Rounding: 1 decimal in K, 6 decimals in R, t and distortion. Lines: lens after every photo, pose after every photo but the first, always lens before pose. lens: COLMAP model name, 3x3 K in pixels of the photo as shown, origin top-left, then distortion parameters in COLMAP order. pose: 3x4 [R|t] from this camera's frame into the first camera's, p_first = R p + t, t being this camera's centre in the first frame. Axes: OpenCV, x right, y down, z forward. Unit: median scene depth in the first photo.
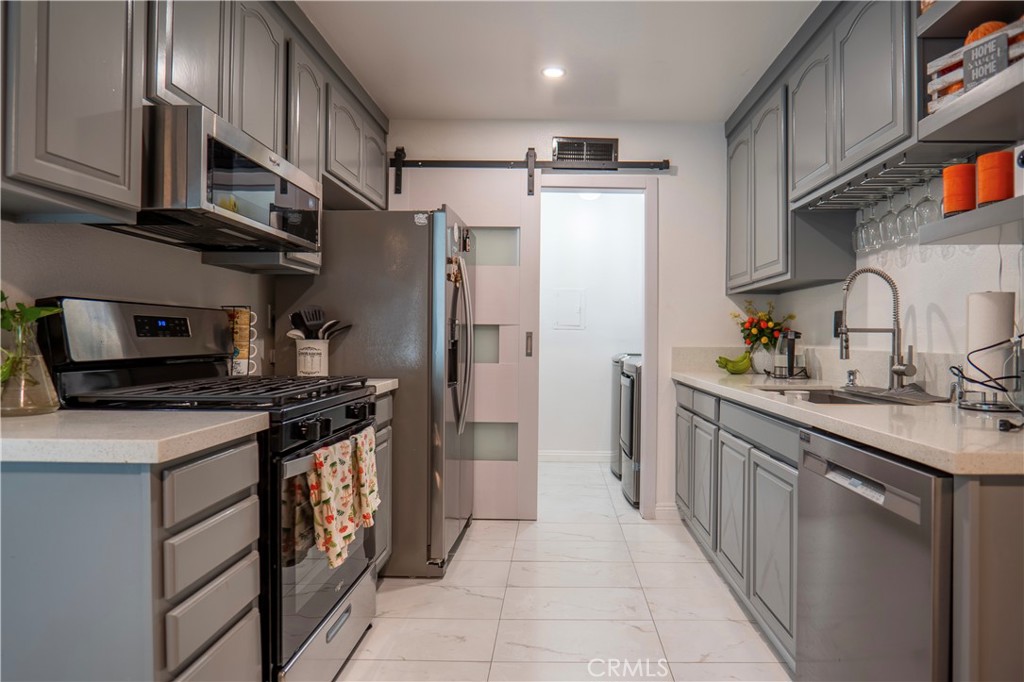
lens RADIAL K [[576.1, 0, 560.6], [0, 576.1, 341.3], [0, 0, 1]] dist [-0.025777, 0.000478]
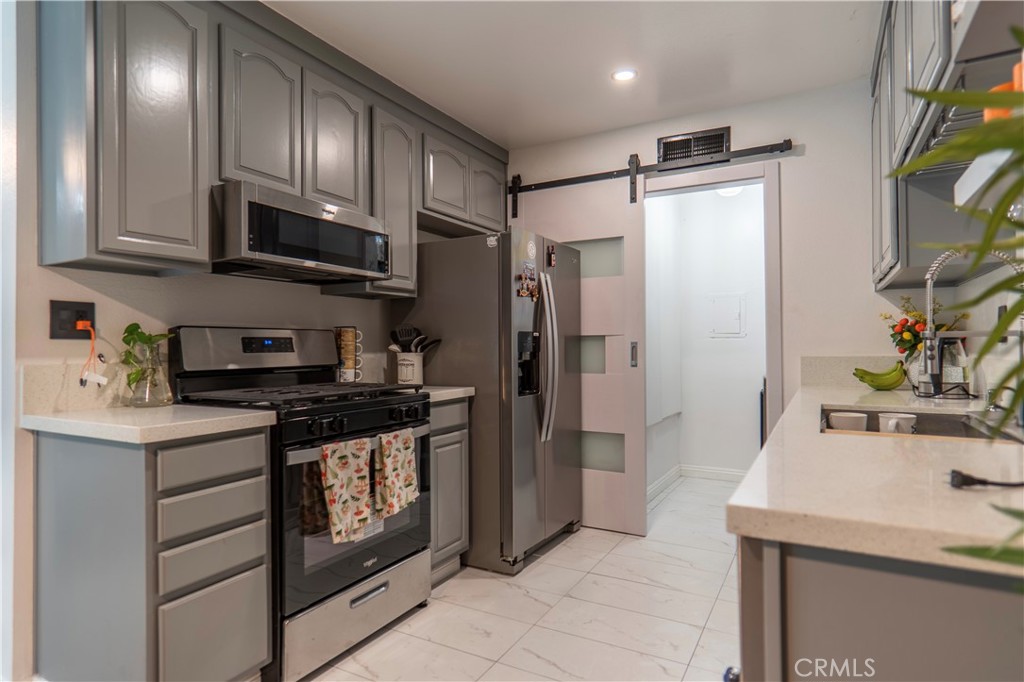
lens RADIAL K [[562.4, 0, 515.0], [0, 562.4, 342.7], [0, 0, 1]] dist [0.001180, 0.000175]
pose [[0.873581, -0.017549, -0.486361, 0.309897], [0.010790, 0.999802, -0.016696, -0.001666], [0.486558, 0.009337, 0.873598, 0.086707]]
